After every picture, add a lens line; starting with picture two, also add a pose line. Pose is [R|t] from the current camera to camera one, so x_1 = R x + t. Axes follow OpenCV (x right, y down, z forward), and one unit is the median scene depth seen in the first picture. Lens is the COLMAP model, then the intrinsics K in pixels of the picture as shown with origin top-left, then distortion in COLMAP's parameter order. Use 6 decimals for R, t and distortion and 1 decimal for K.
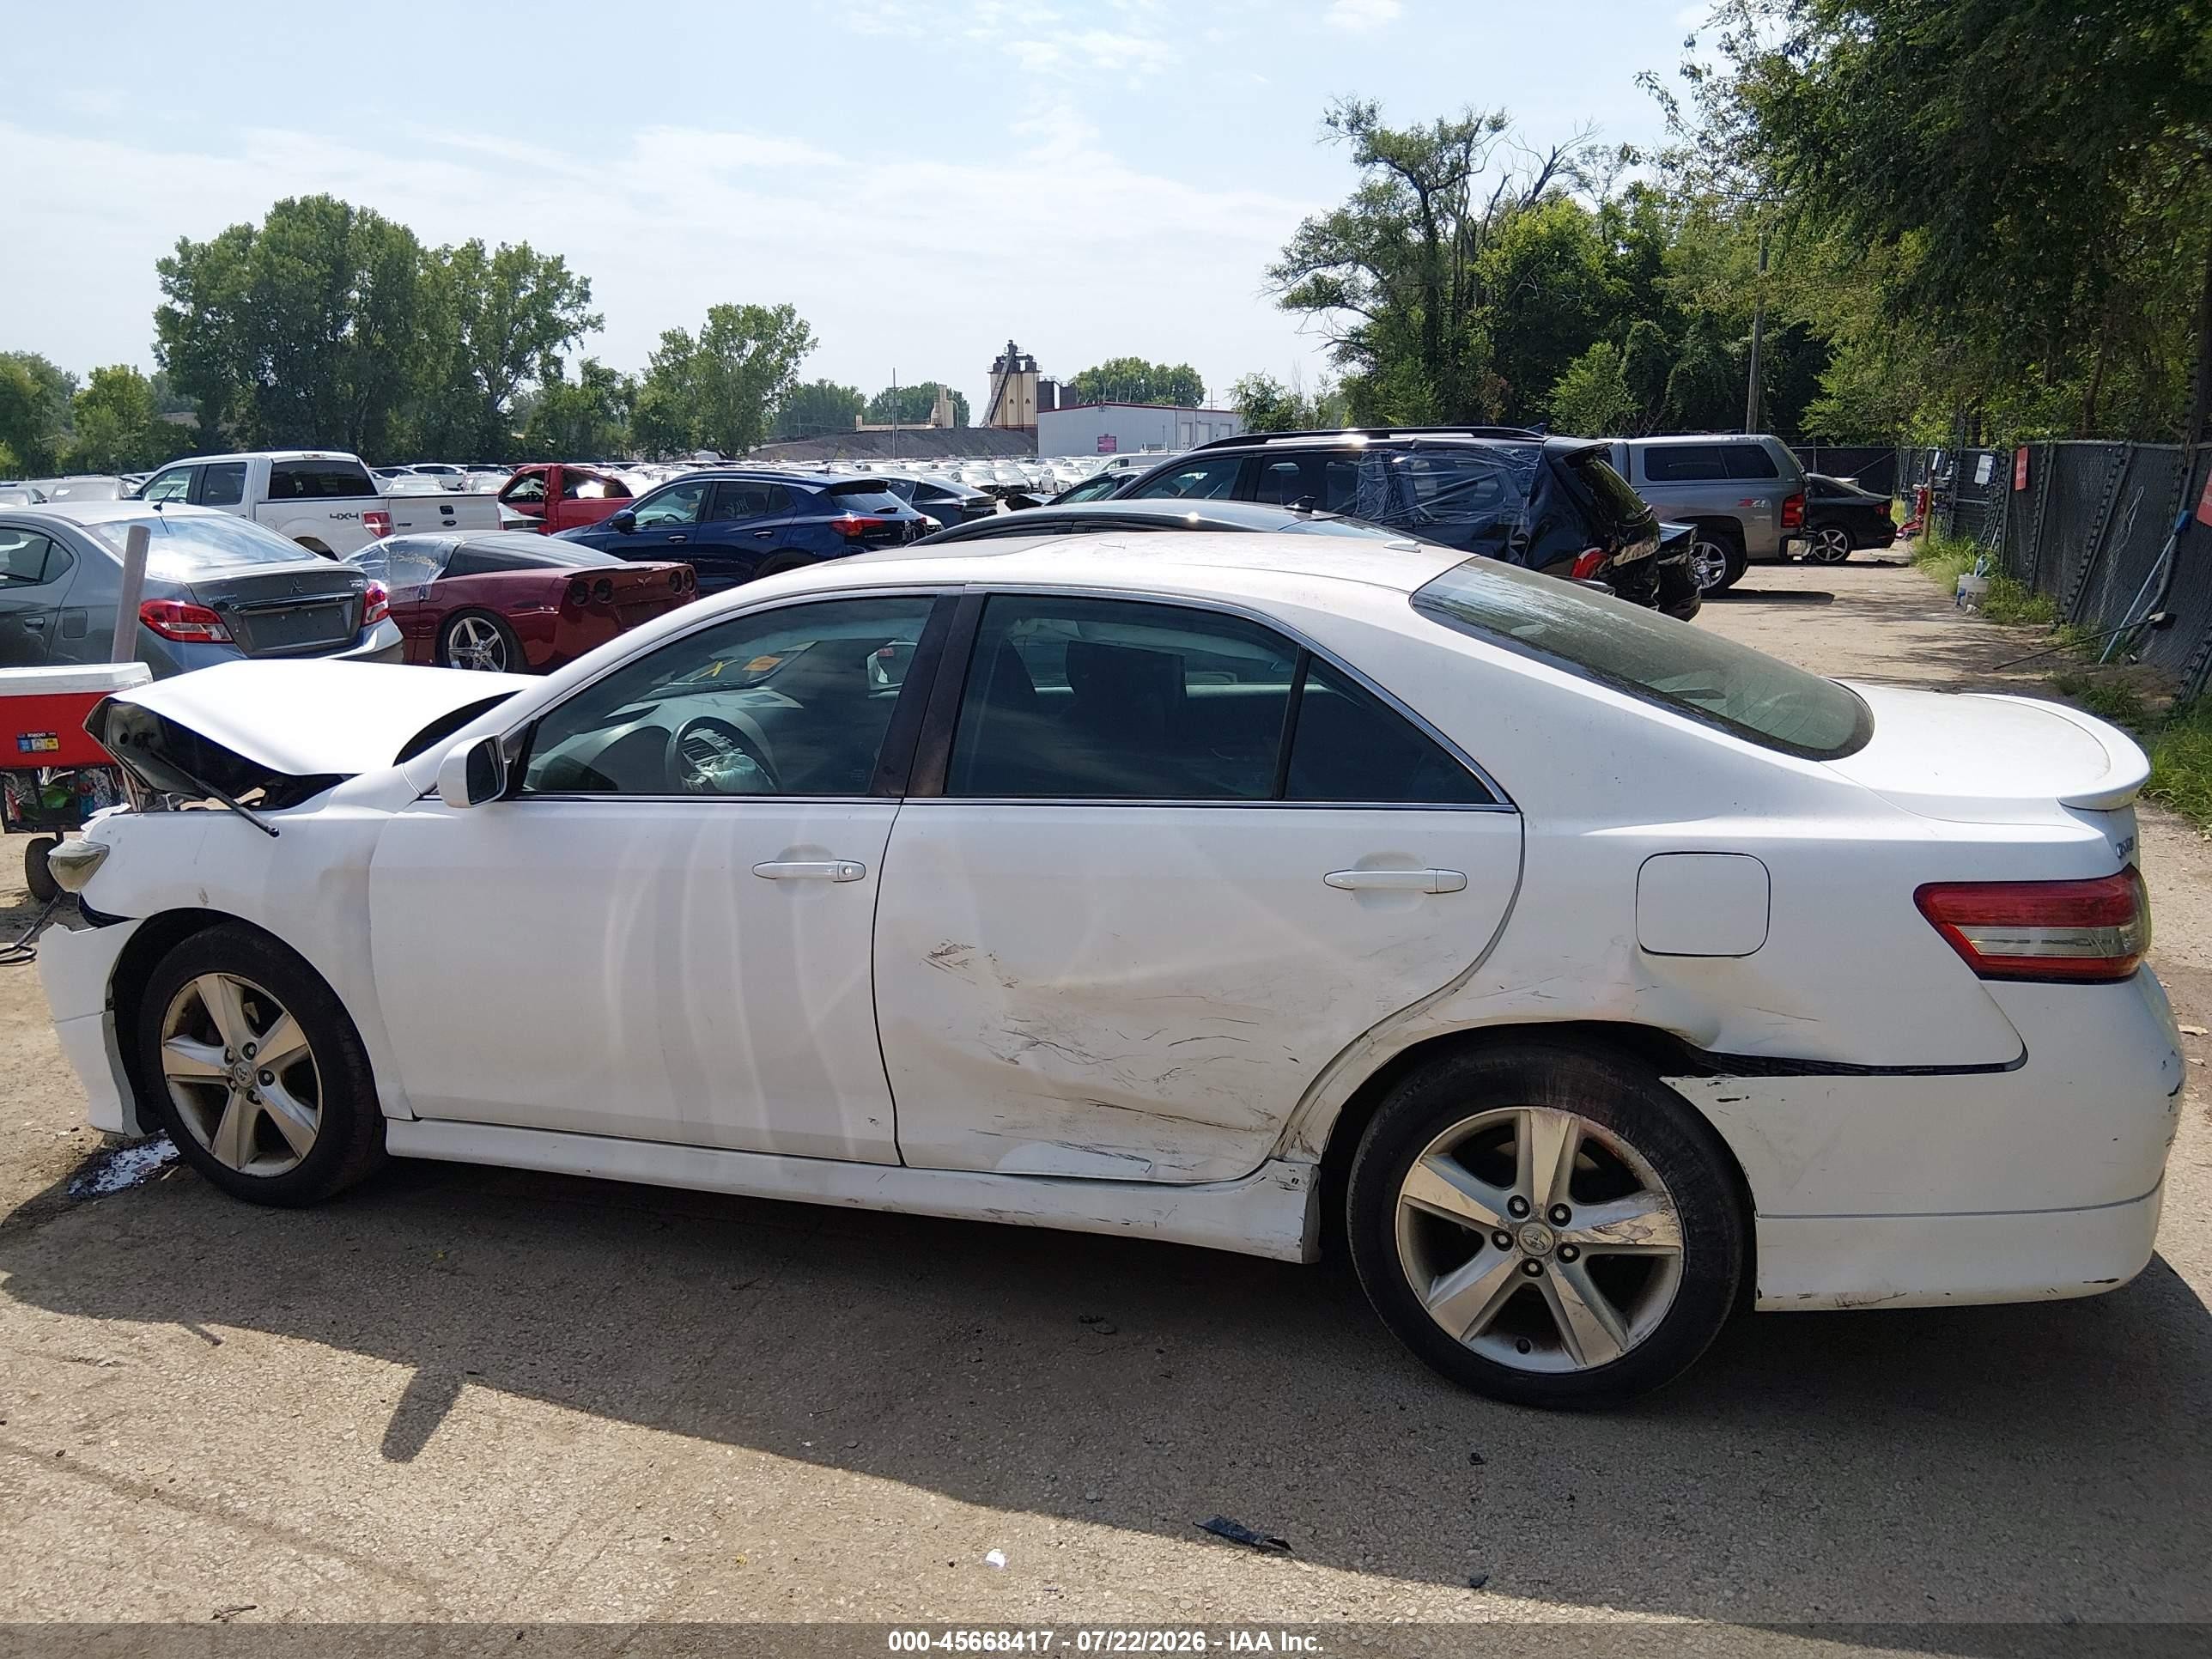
lens RADIAL K [[1666.8, 0, 1112.5], [0, 1666.8, 816.1], [0, 0, 1]] dist [0.120147, -0.214393]
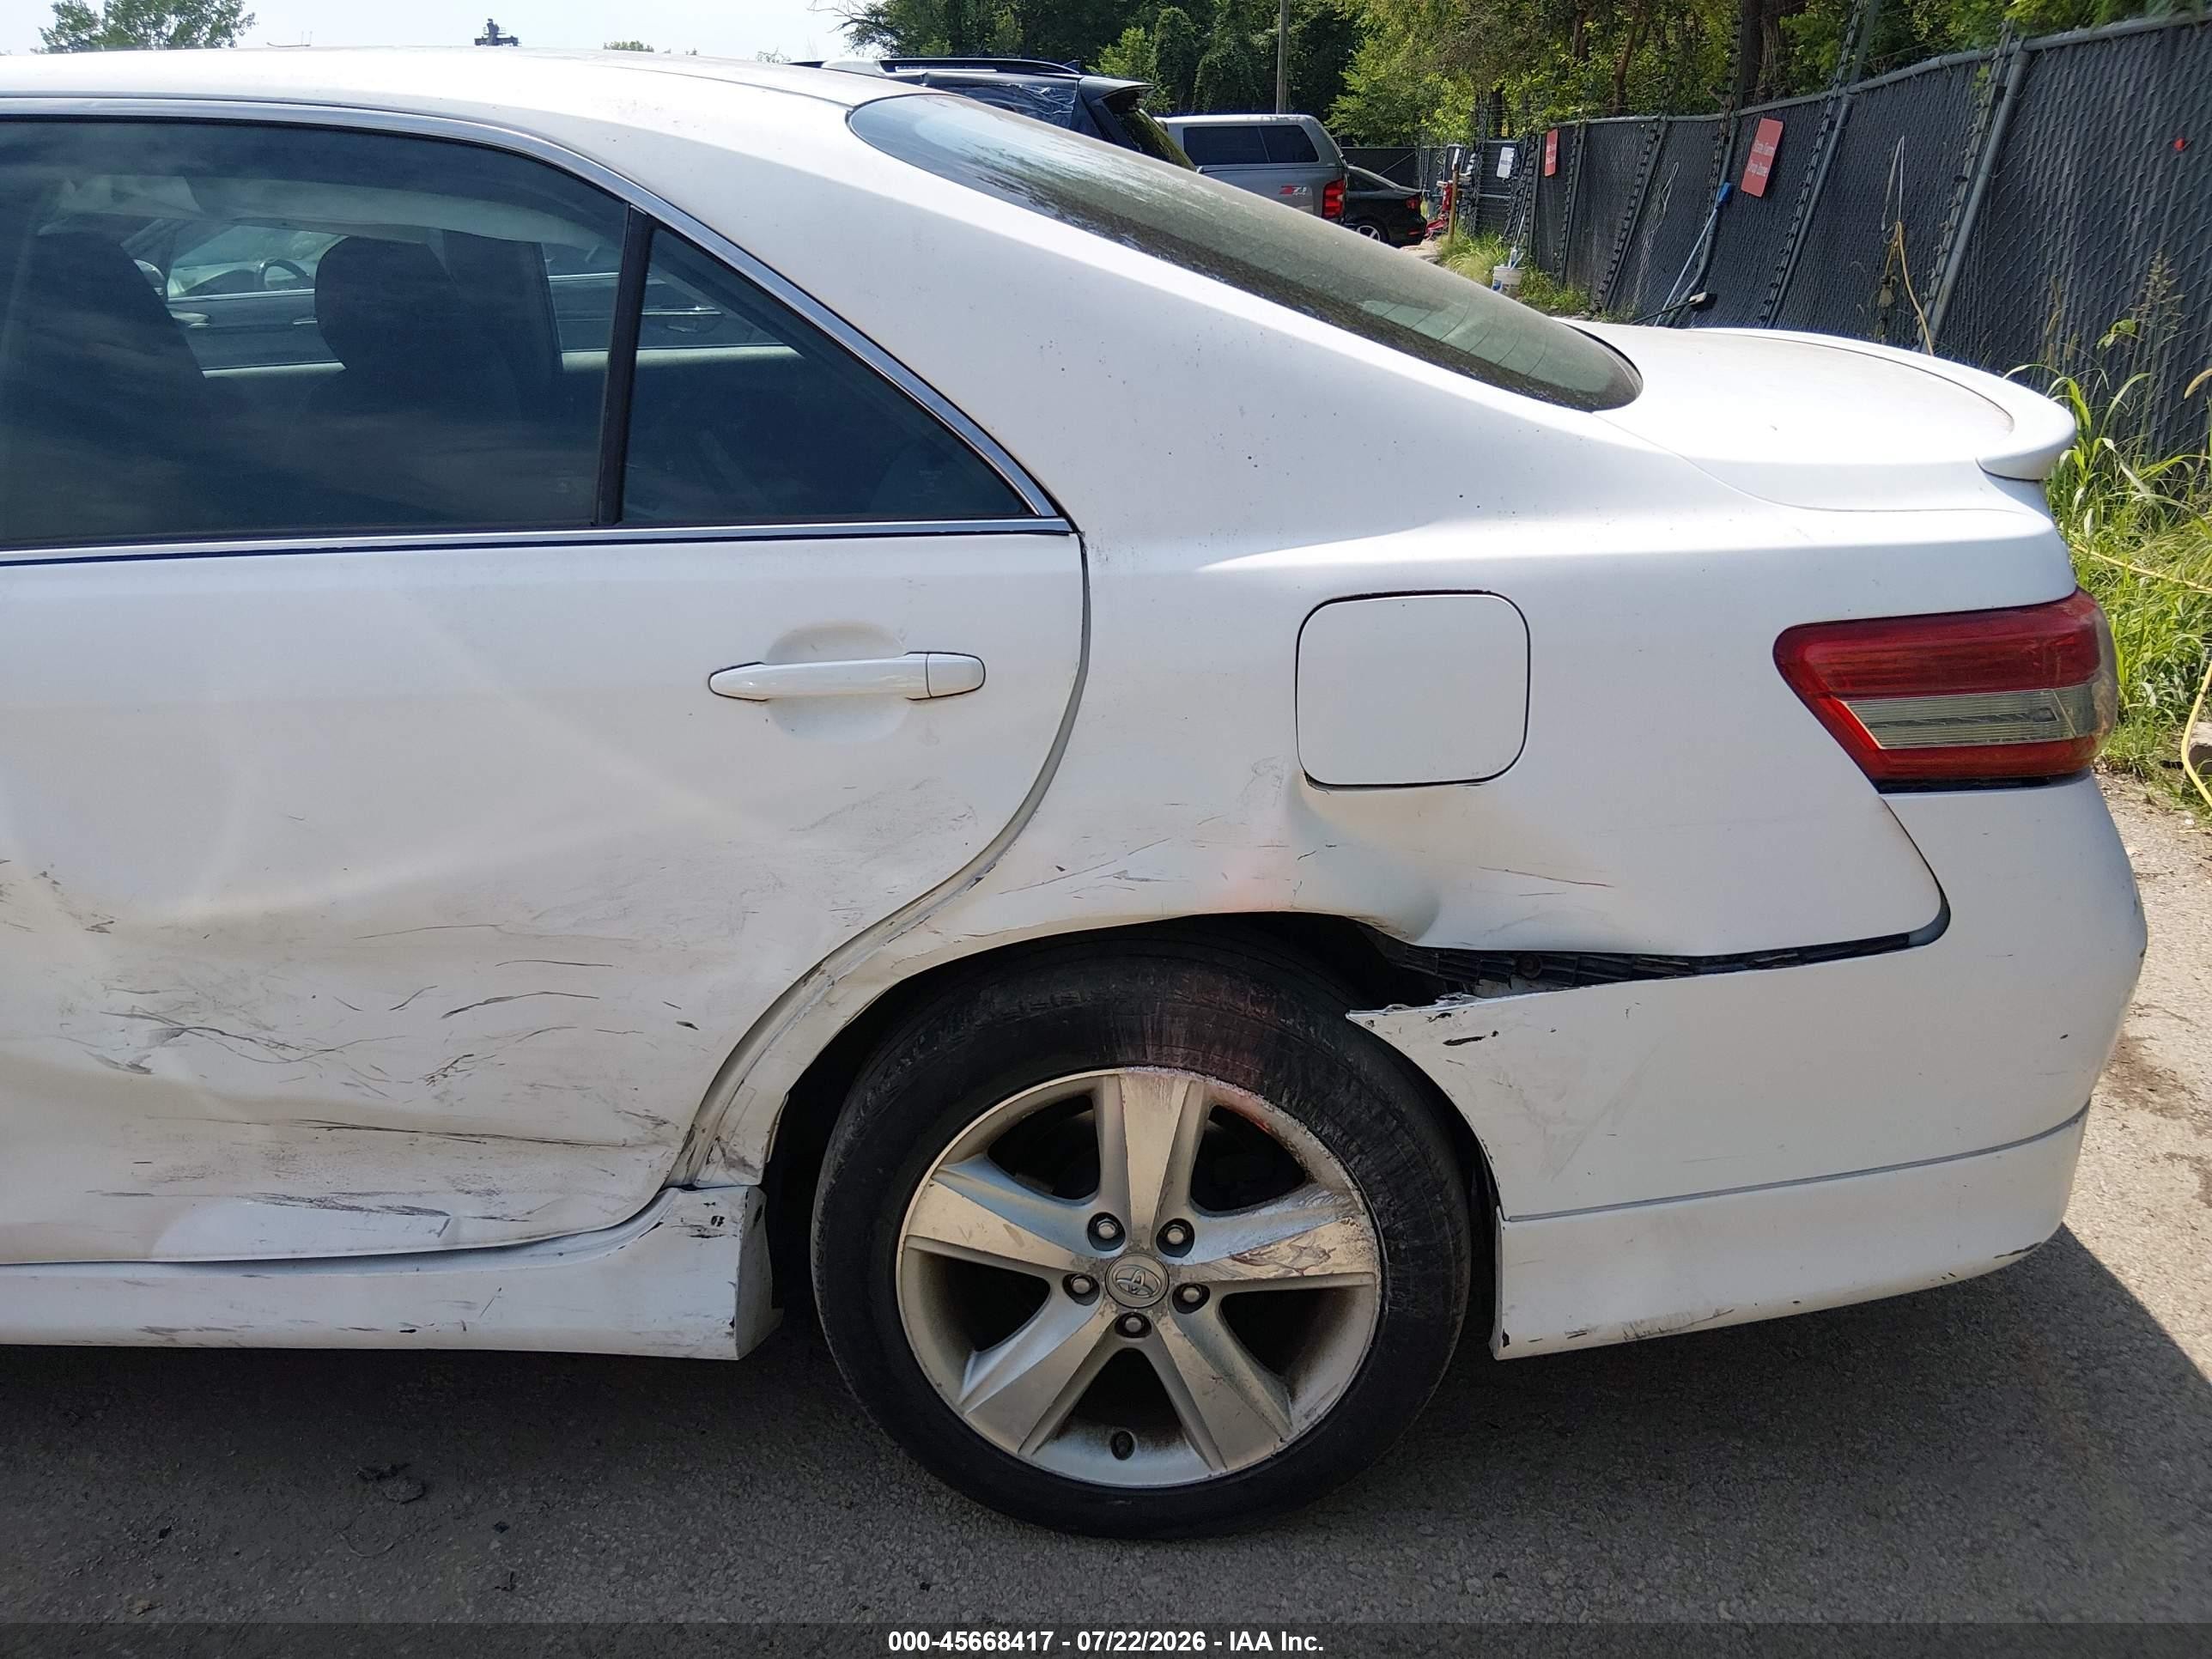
lens RADIAL K [[1672.3, 0, 1111.1], [0, 1672.3, 819.7], [0, 0, 1]] dist [0.088504, -0.143336]
pose [[0.965533, -0.086876, 0.245354, 0.107709], [0.046356, 0.984978, 0.166341, -0.000267], [-0.256120, -0.149234, 0.955056, 0.445607]]
